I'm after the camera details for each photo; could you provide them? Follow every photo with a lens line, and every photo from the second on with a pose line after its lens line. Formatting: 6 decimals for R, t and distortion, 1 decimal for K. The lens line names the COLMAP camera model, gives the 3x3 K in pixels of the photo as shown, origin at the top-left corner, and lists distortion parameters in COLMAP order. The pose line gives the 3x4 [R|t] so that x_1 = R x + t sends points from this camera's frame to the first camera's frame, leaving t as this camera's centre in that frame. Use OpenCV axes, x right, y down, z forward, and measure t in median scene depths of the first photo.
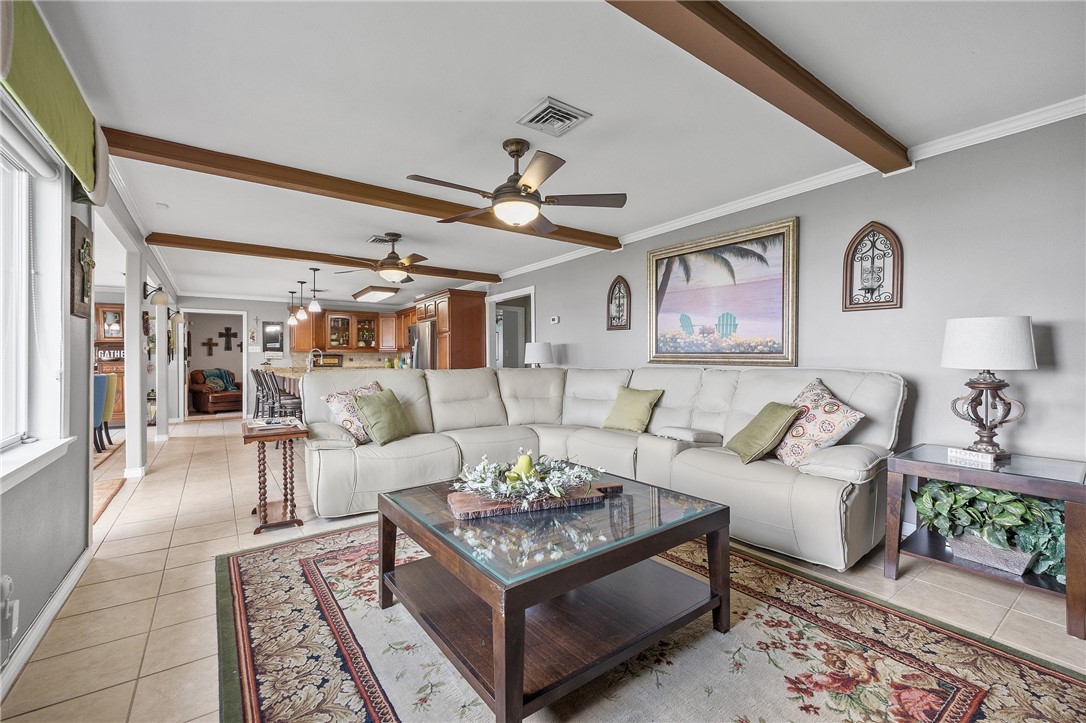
lens RADIAL K [[469.2, 0, 544.7], [0, 469.2, 358.9], [0, 0, 1]] dist [0.017630, -0.000216]
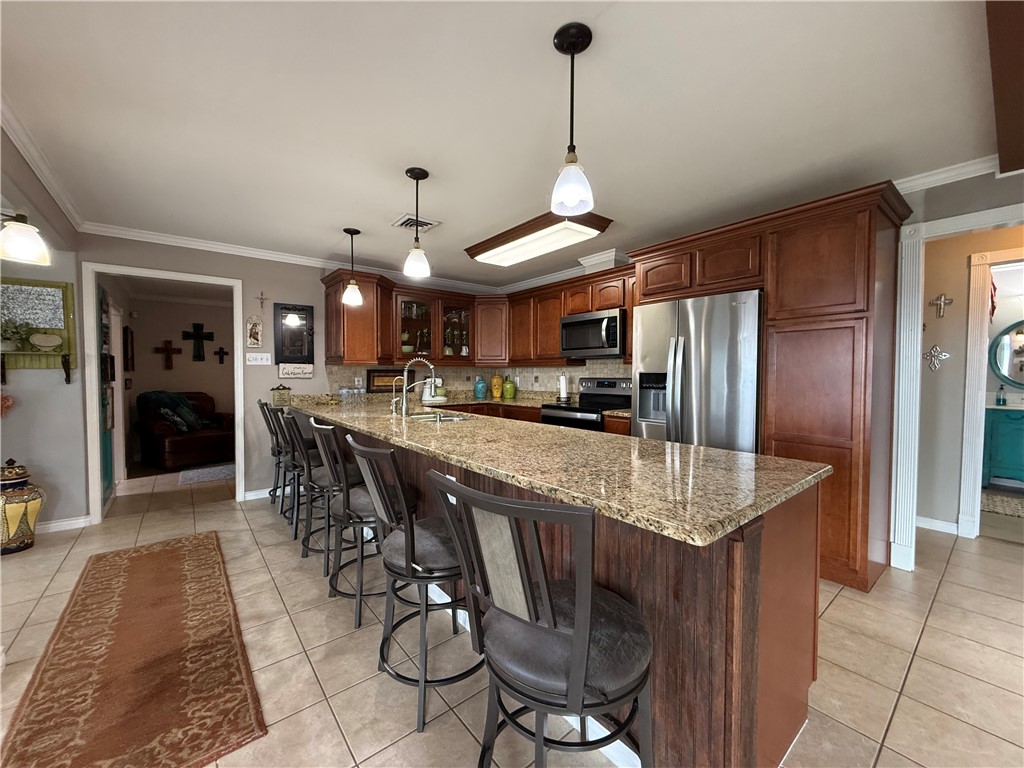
lens RADIAL K [[408.7, 0, 512.0], [0, 408.7, 384.0], [0, 0, 1]] dist [-0.000241, -0.000282]
pose [[0.997401, 0.003423, 0.071963, -0.351527], [-0.005878, 0.999407, 0.033932, -0.009846], [-0.071804, -0.034267, 0.996830, 0.513228]]
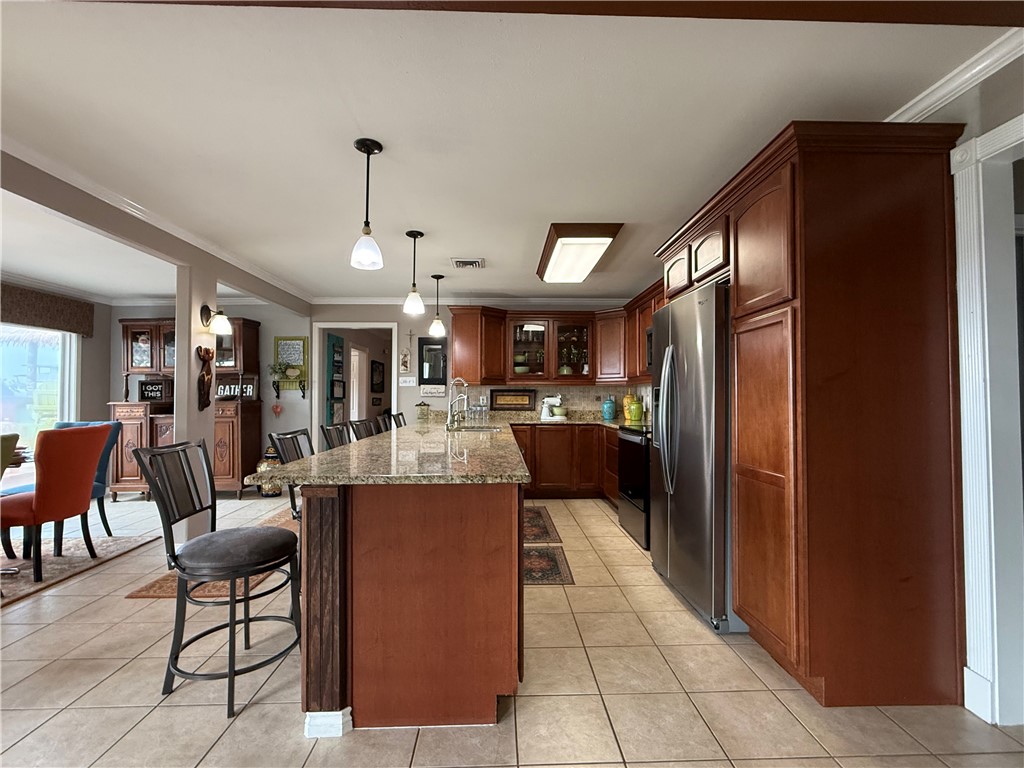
lens RADIAL K [[467.4, 0, 512.0], [0, 467.4, 384.0], [0, 0, 1]] dist [-0.000468, 0.000036]
pose [[0.838091, -0.008714, -0.545461, -0.142351], [-0.000724, 0.999854, -0.017084, -0.006279], [0.545530, 0.014713, 0.837962, 0.507086]]
